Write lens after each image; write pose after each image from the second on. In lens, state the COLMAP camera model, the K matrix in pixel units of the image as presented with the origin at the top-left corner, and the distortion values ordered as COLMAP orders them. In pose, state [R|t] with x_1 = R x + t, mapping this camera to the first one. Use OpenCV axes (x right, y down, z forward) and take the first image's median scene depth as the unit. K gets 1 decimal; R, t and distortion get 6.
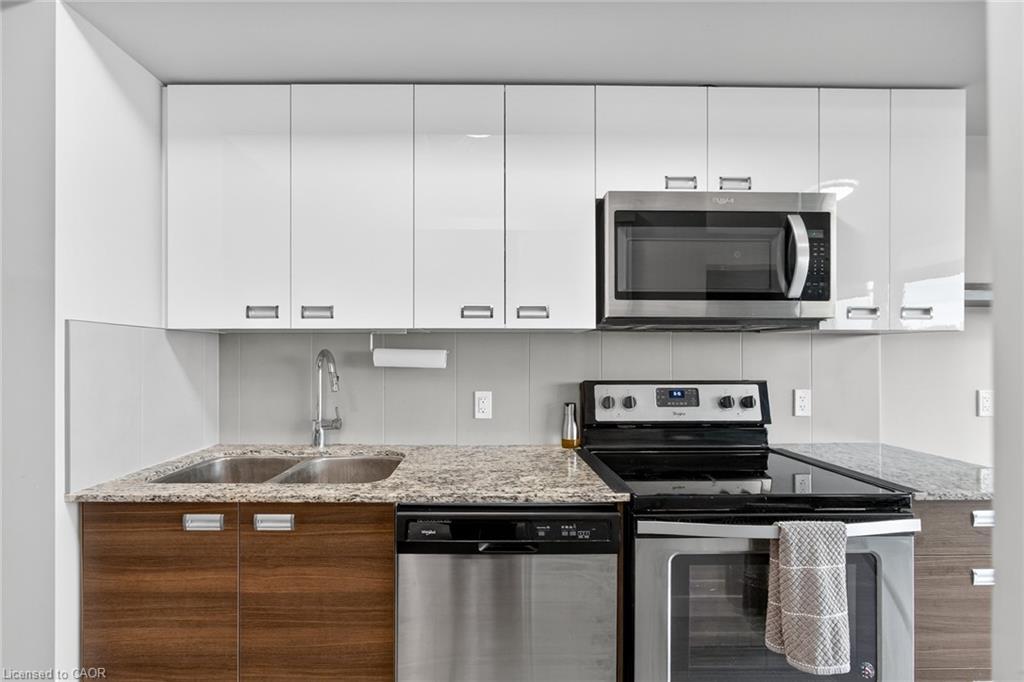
lens RADIAL K [[420.3, 0, 487.2], [0, 420.3, 352.7], [0, 0, 1]] dist [-0.009932, 0.003111]
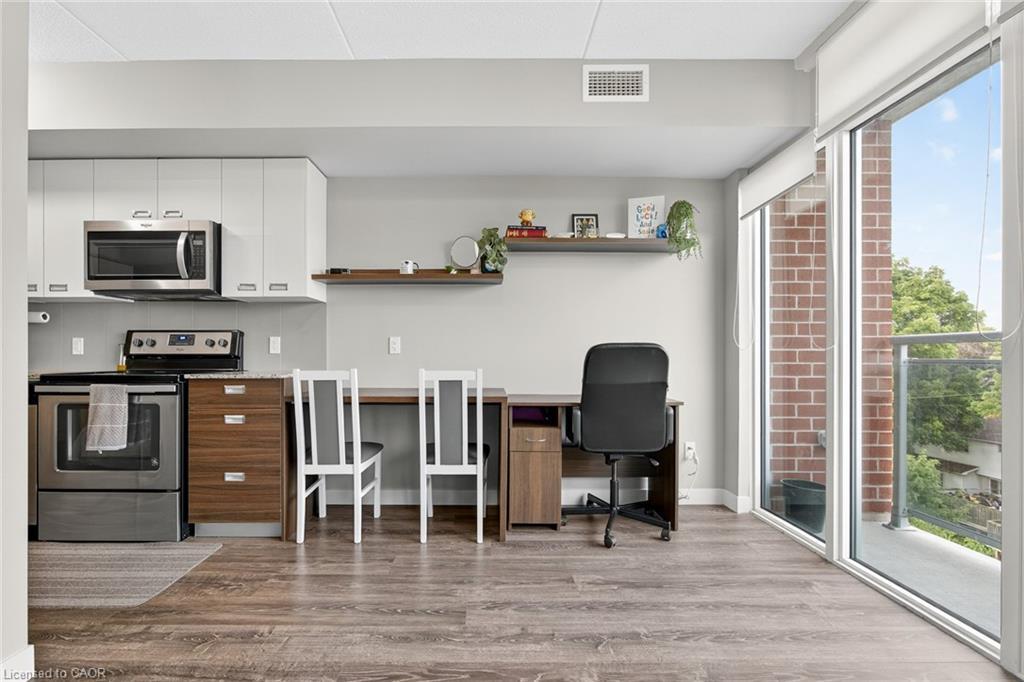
lens RADIAL K [[443.7, 0, 494.6], [0, 443.7, 352.3], [0, 0, 1]] dist [-0.017369, 0.003505]
pose [[0.999952, -0.001285, -0.009708, 2.004525], [0.001315, 0.999994, 0.003156, 0.177324], [0.009704, -0.003169, 0.999948, -0.855325]]
